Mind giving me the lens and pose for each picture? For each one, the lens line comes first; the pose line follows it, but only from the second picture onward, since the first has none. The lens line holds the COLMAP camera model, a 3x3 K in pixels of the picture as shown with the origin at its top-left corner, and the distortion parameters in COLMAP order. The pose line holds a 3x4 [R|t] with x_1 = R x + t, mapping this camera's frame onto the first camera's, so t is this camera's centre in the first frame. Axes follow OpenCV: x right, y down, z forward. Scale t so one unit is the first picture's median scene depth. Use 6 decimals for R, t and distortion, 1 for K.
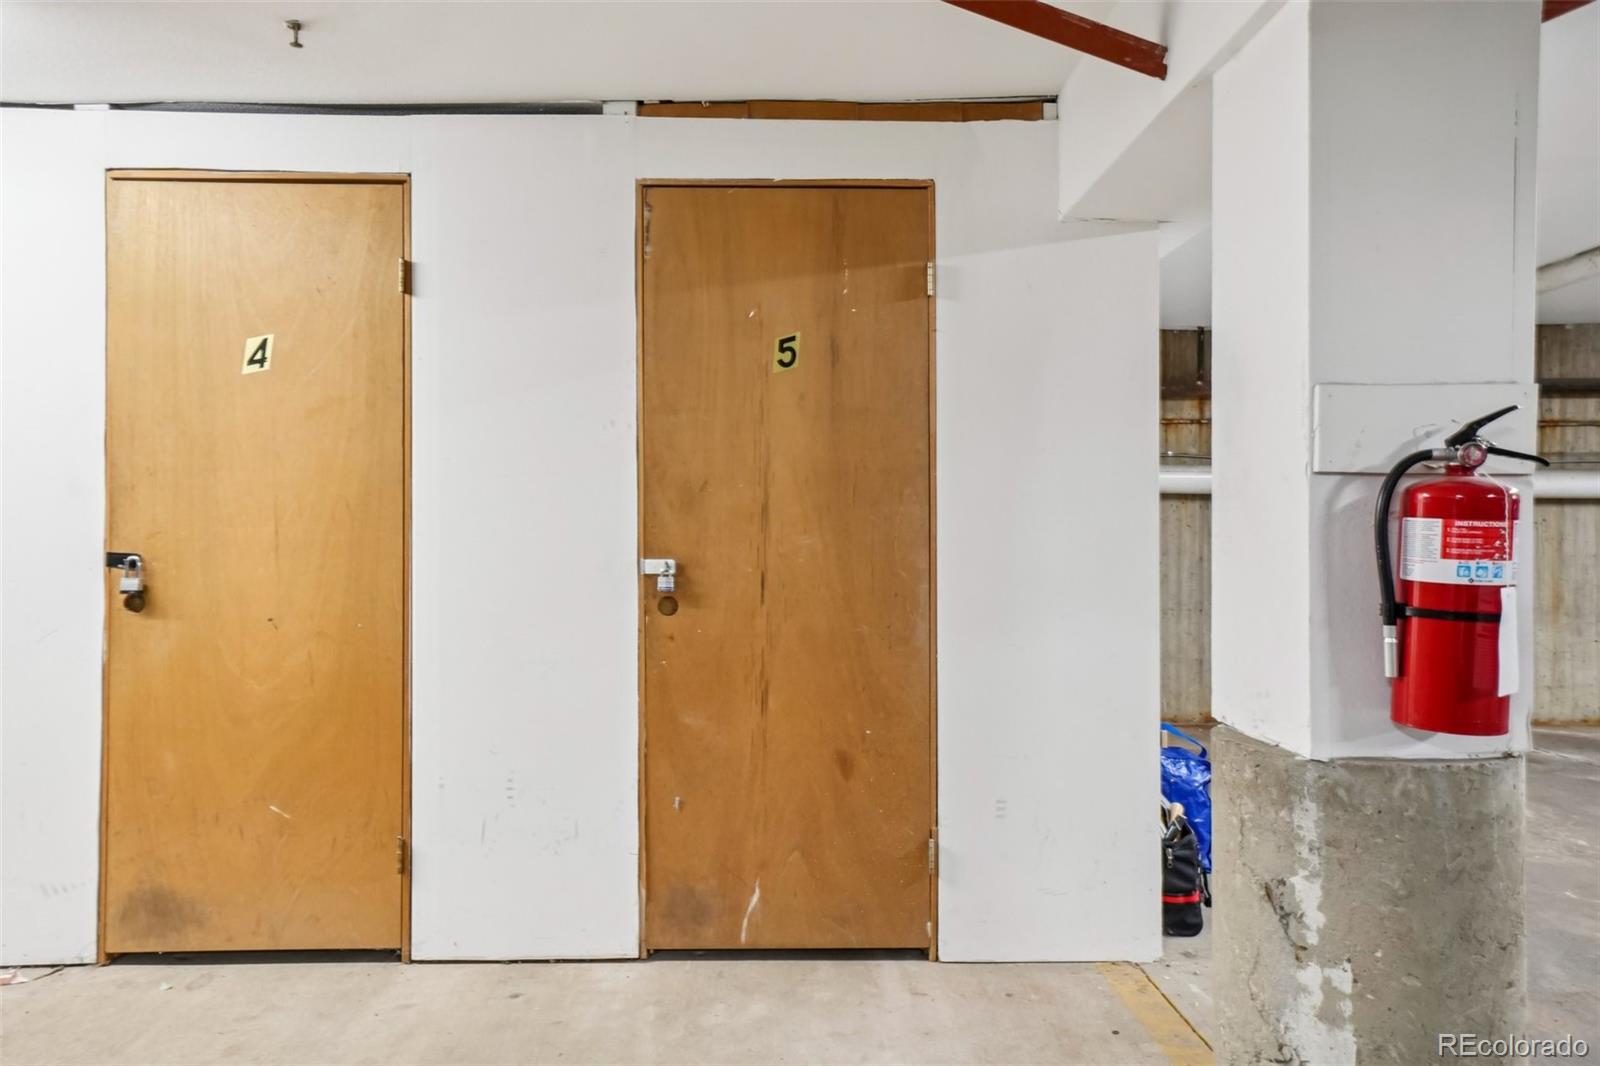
lens RADIAL K [[1117.7, 0, 800.0], [0, 1117.7, 533.0], [0, 0, 1]] dist [0.025185, -0.000214]
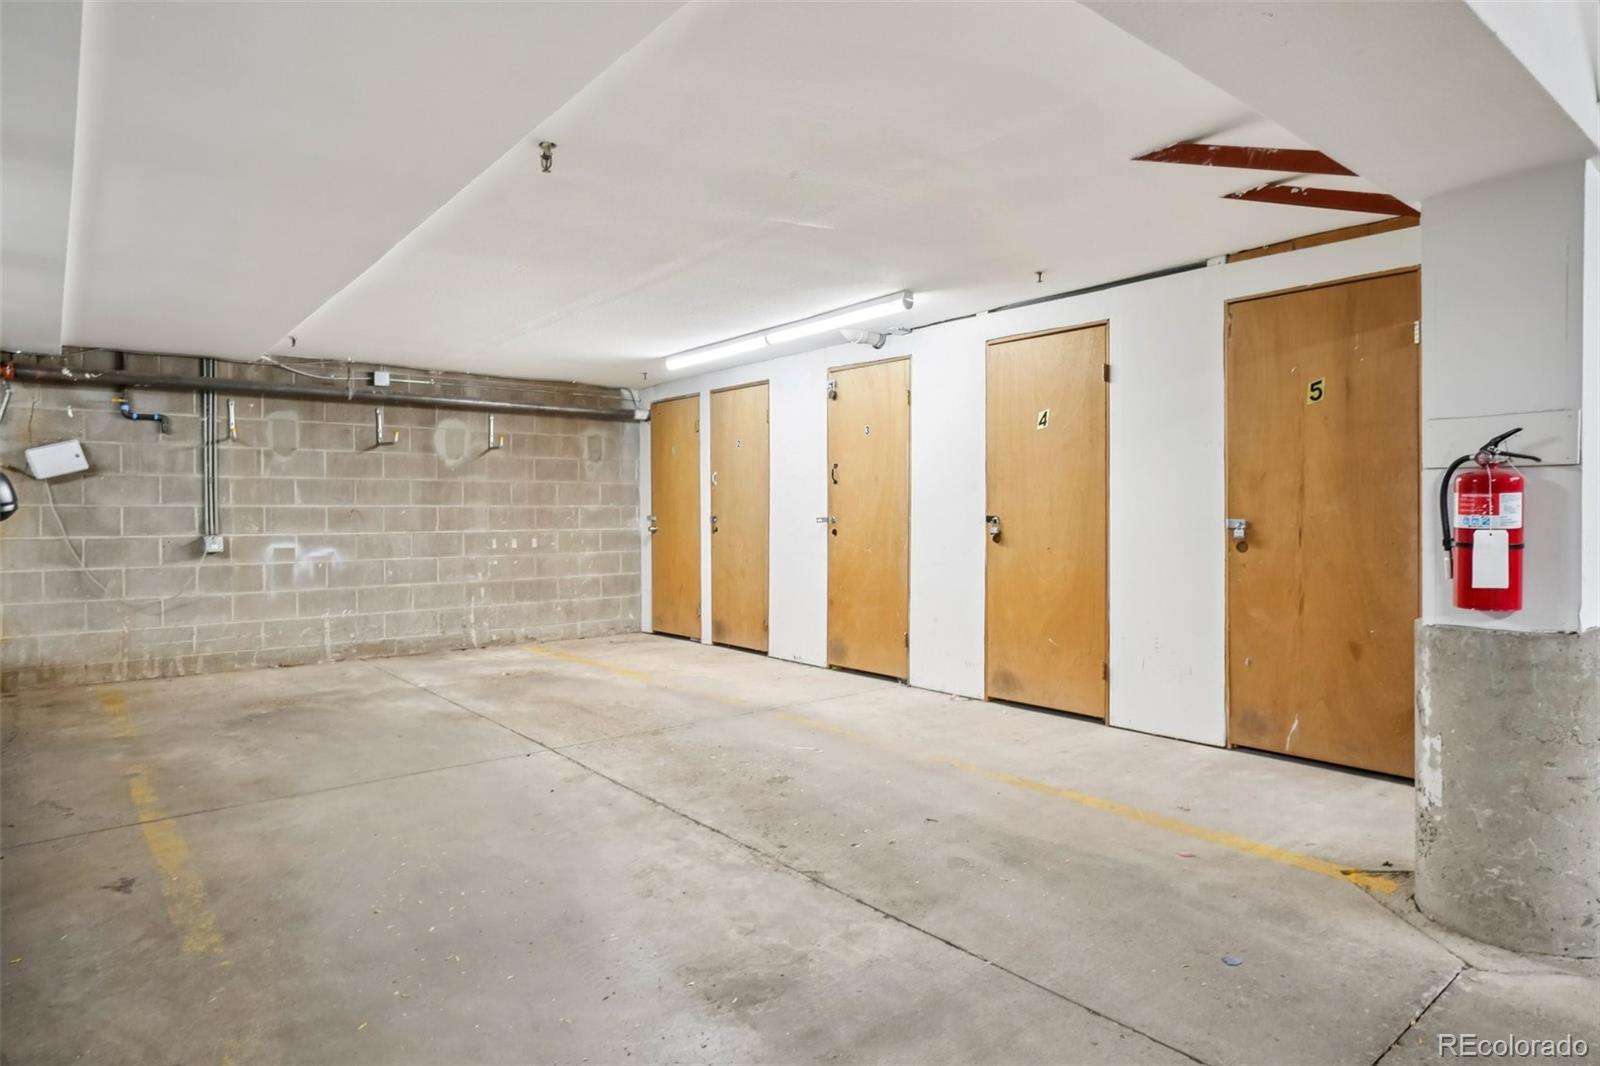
lens RADIAL K [[917.3, 0, 800.0], [0, 917.3, 533.0], [0, 0, 1]] dist [0.000515, -0.000018]
pose [[0.630643, 0.014474, -0.775938, 0.546437], [0.007703, 0.999660, 0.024908, 0.003905], [0.776035, -0.021685, 0.630317, -0.412122]]
